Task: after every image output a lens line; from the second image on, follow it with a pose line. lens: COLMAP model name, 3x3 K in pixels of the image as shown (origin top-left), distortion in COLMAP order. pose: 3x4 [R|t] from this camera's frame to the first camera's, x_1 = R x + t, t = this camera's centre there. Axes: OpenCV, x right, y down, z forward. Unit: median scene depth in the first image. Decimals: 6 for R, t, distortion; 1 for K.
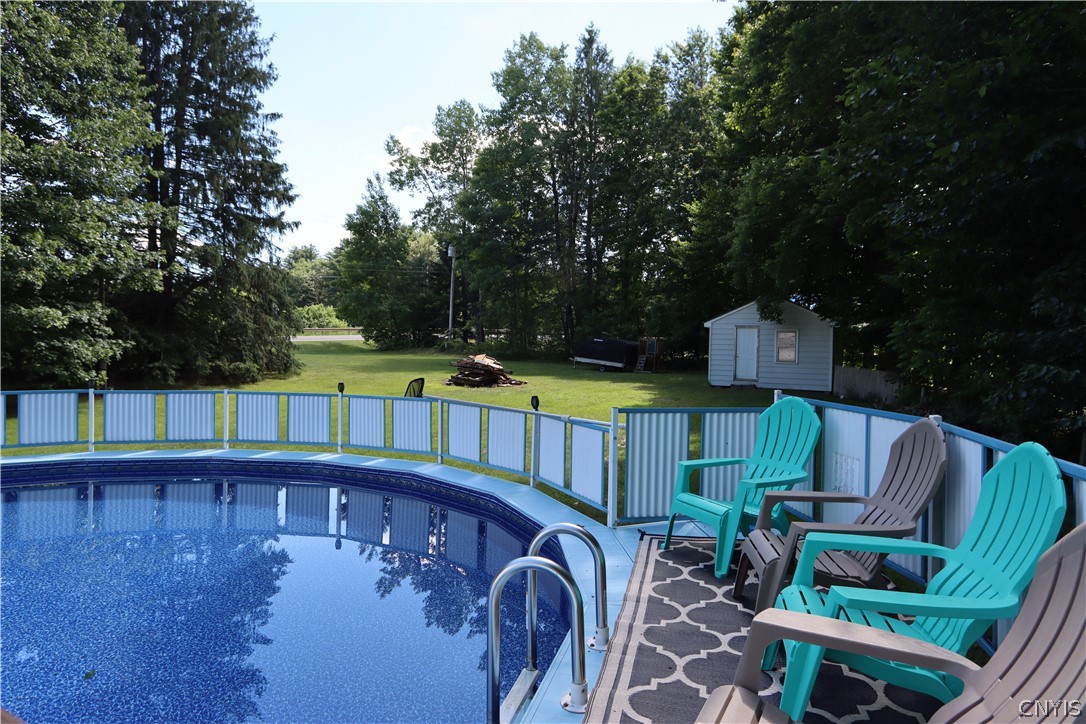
lens RADIAL K [[625.9, 0, 538.7], [0, 625.9, 362.8], [0, 0, 1]] dist [0.005024, 0.000269]
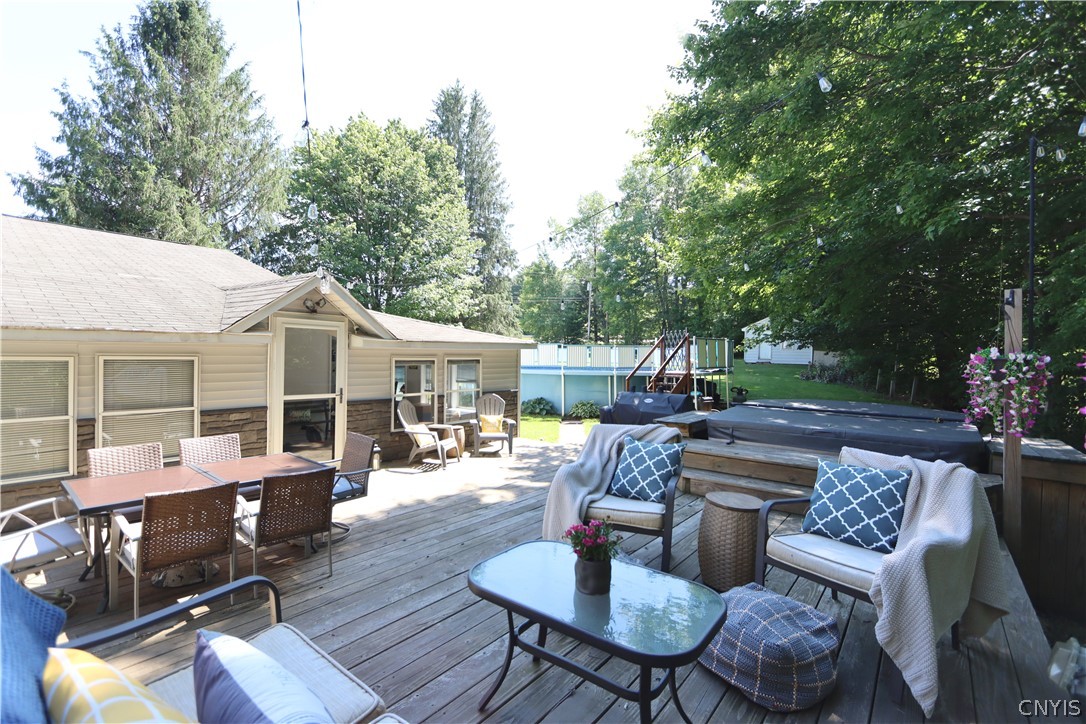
lens RADIAL K [[506.2, 0, 540.1], [0, 506.2, 353.5], [0, 0, 1]] dist [-0.006293, 0.000045]
pose [[0.980999, -0.001146, -0.194011, -0.010801], [-0.004604, 0.999564, -0.029182, 0.029259], [0.193960, 0.029521, 0.980565, -0.278256]]
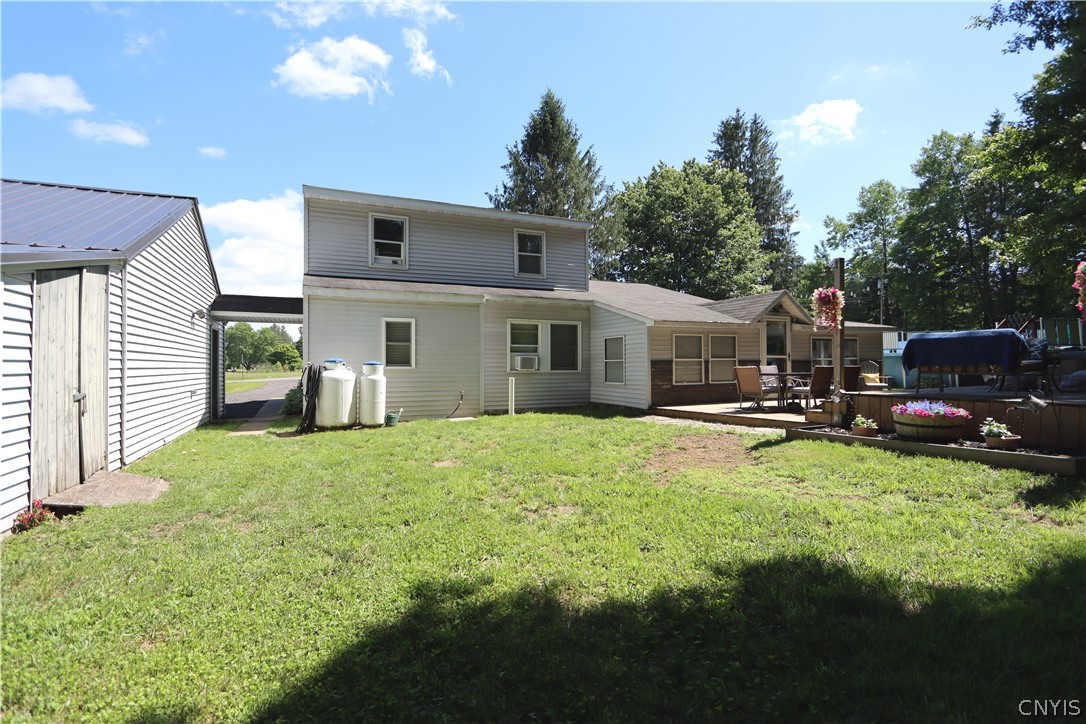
lens RADIAL K [[506.2, 0, 542.1], [0, 506.2, 360.0], [0, 0, 1]] dist [-0.006293, 0.000045]
pose [[0.783885, -0.037394, -0.619779, -0.031000], [0.010251, 0.998828, -0.047298, 0.048592], [0.620821, 0.030723, 0.783350, -0.421704]]
